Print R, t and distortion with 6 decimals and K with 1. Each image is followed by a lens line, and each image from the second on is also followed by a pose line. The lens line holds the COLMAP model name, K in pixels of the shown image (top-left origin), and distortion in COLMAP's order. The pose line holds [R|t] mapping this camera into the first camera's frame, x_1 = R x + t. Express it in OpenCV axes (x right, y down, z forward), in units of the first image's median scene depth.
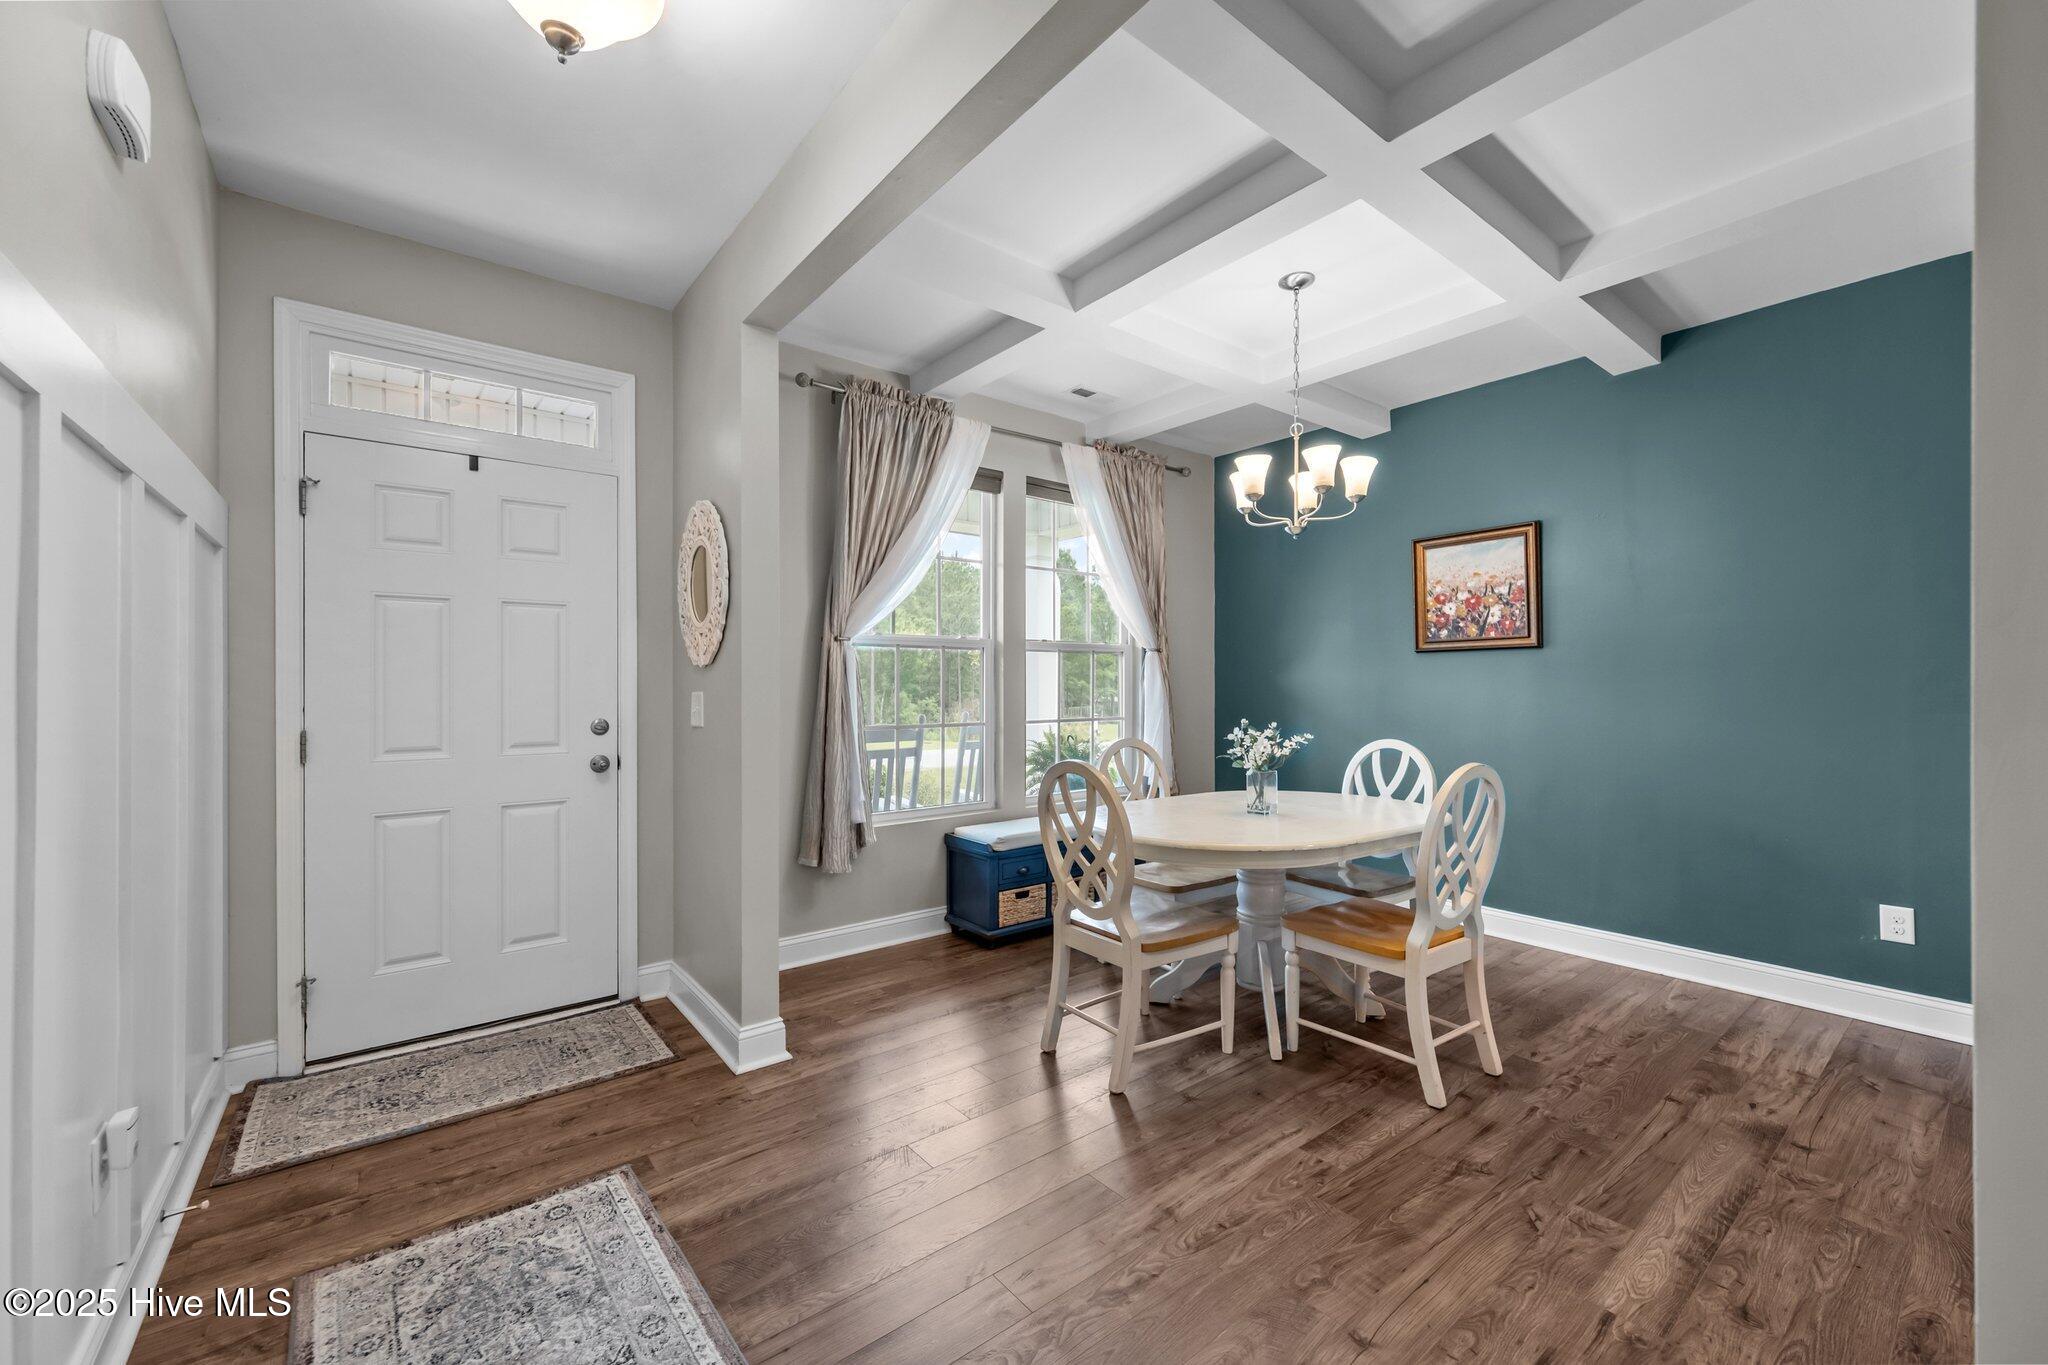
lens RADIAL K [[811.8, 0, 1025.1], [0, 811.8, 697.1], [0, 0, 1]] dist [-0.001187, -0.000138]
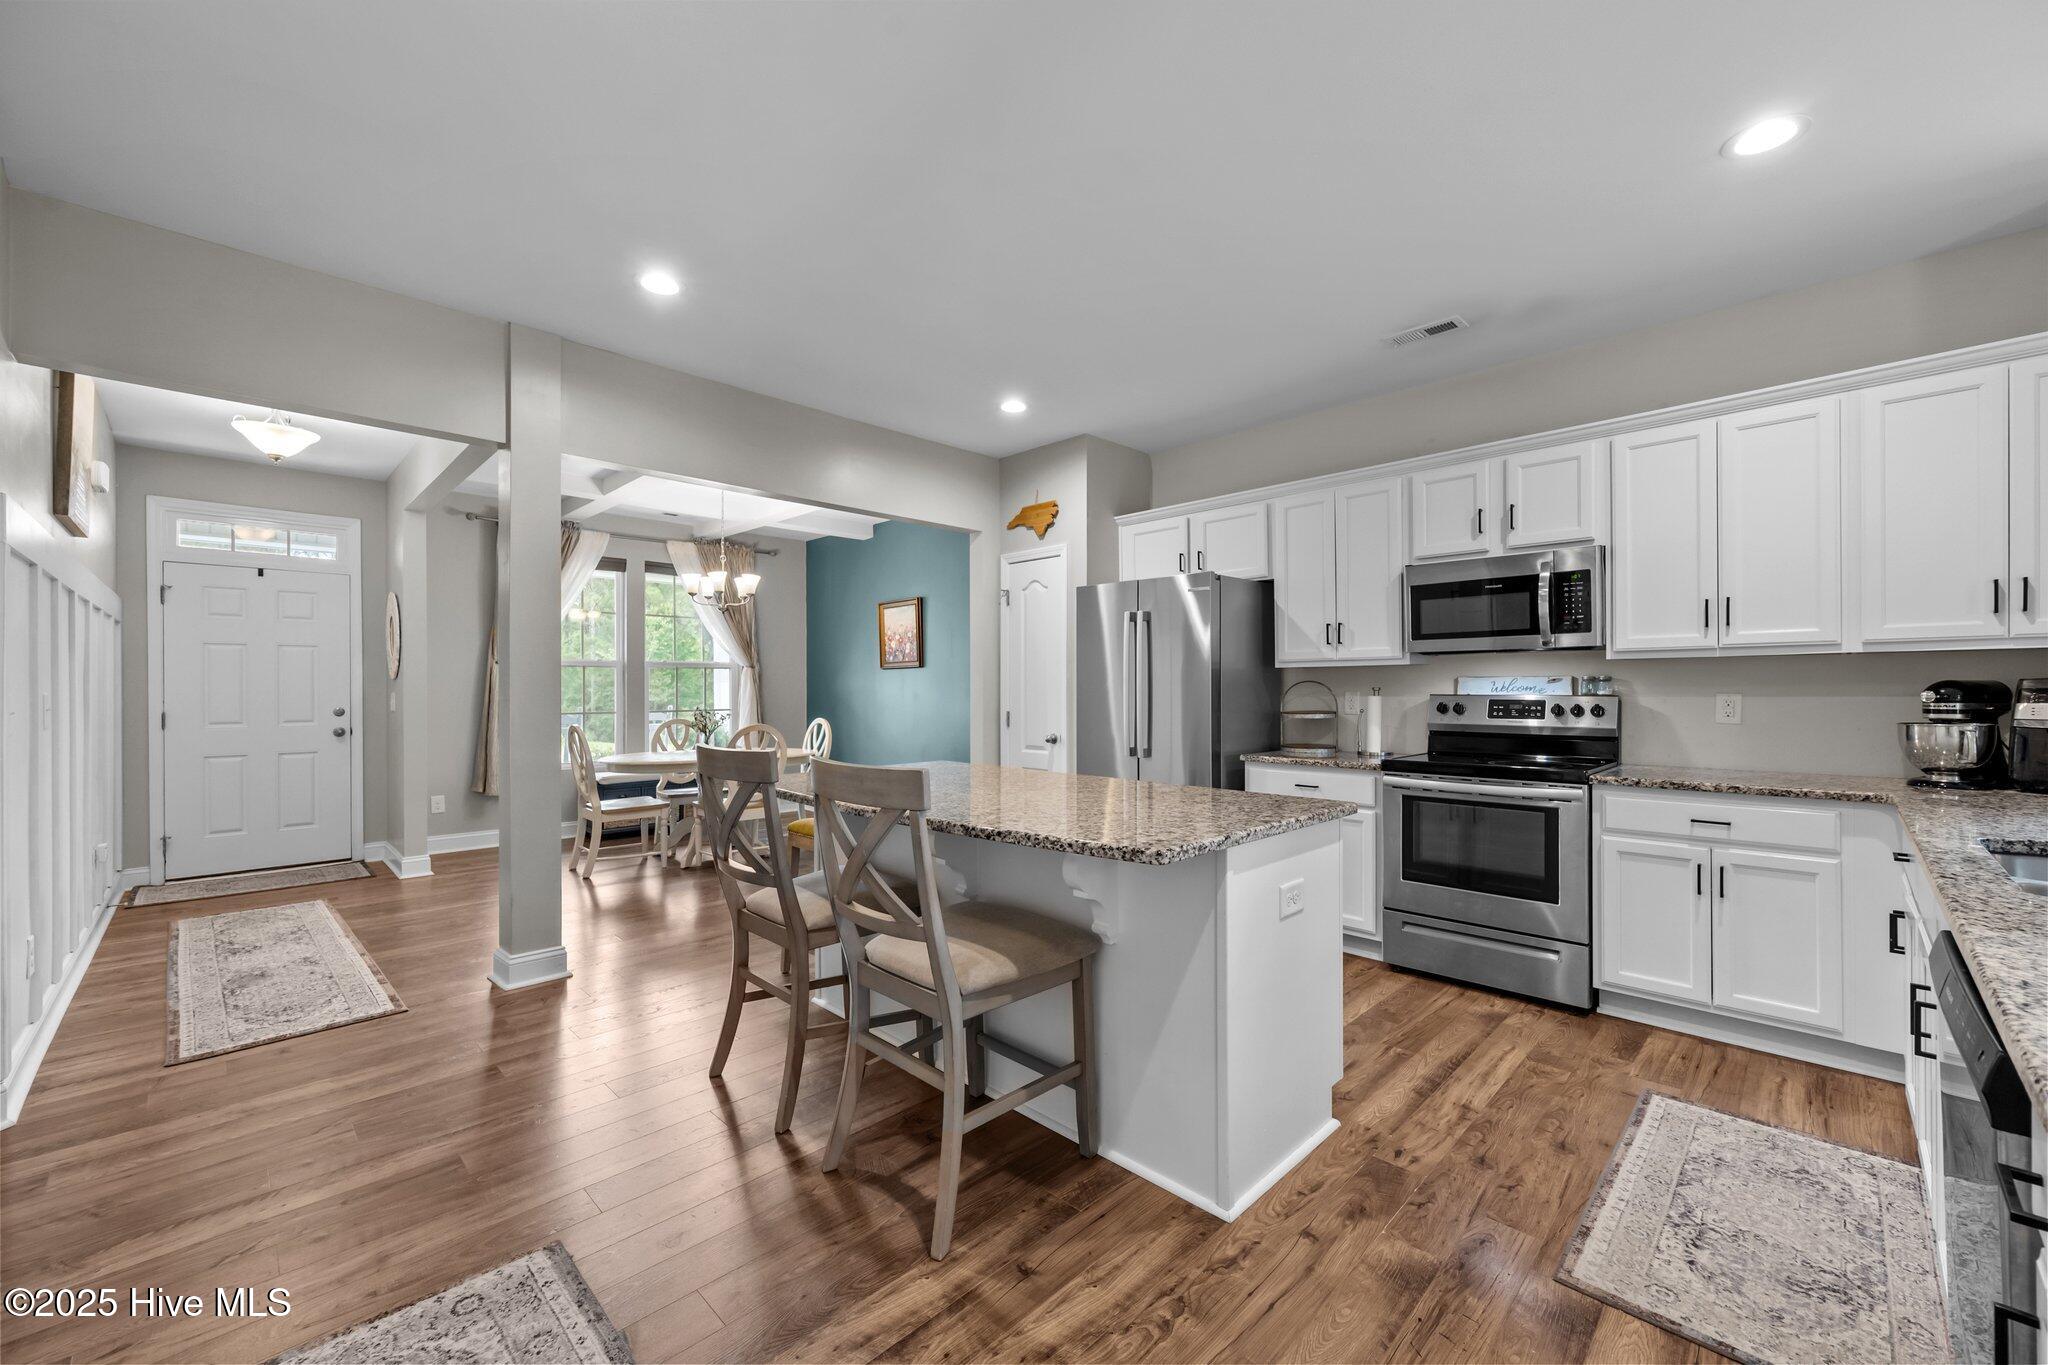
lens RADIAL K [[811.8, 0, 1025.1], [0, 811.8, 697.1], [0, 0, 1]] dist [-0.001187, -0.000138]
pose [[0.993380, -0.000946, 0.114872, 0.805960], [0.000565, 0.999994, 0.003351, -0.001728], [-0.114875, -0.003264, 0.993375, -0.999861]]
